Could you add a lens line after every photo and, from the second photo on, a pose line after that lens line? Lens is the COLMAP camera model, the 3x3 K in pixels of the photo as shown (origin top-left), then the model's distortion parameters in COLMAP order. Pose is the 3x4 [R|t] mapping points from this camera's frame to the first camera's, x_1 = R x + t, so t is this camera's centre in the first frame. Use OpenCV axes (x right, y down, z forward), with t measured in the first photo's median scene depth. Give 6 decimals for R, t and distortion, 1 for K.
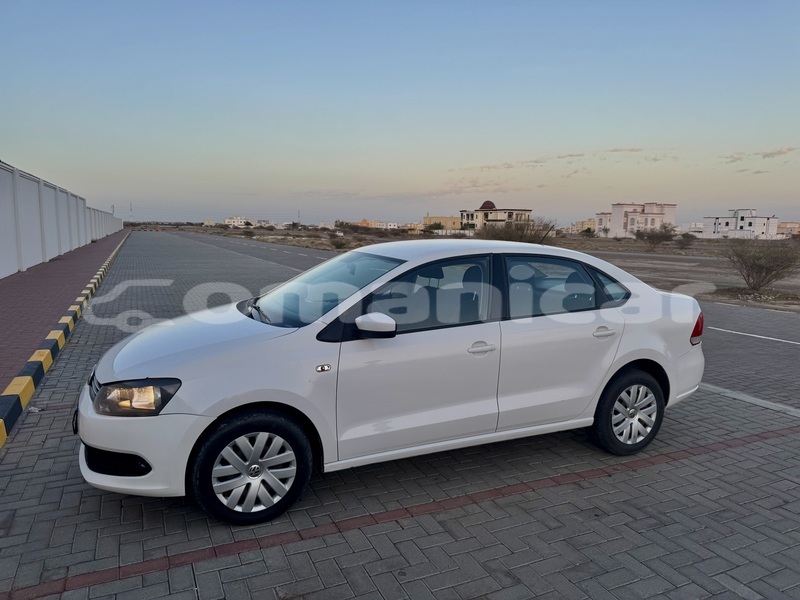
lens RADIAL K [[569.0, 0, 397.8], [0, 569.0, 293.9], [0, 0, 1]] dist [0.006933, 0.001744]
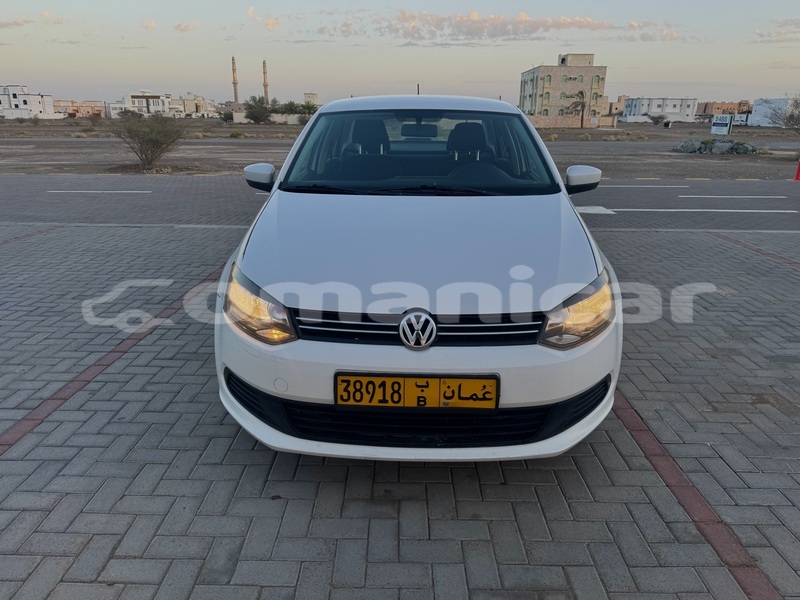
lens RADIAL K [[569.0, 0, 397.8], [0, 569.0, 293.9], [0, 0, 1]] dist [0.006933, 0.001744]
pose [[0.439116, -0.281022, 0.853348, -0.092479], [0.104562, 0.959352, 0.262126, -0.004219], [-0.892325, -0.025876, 0.450652, 0.069571]]
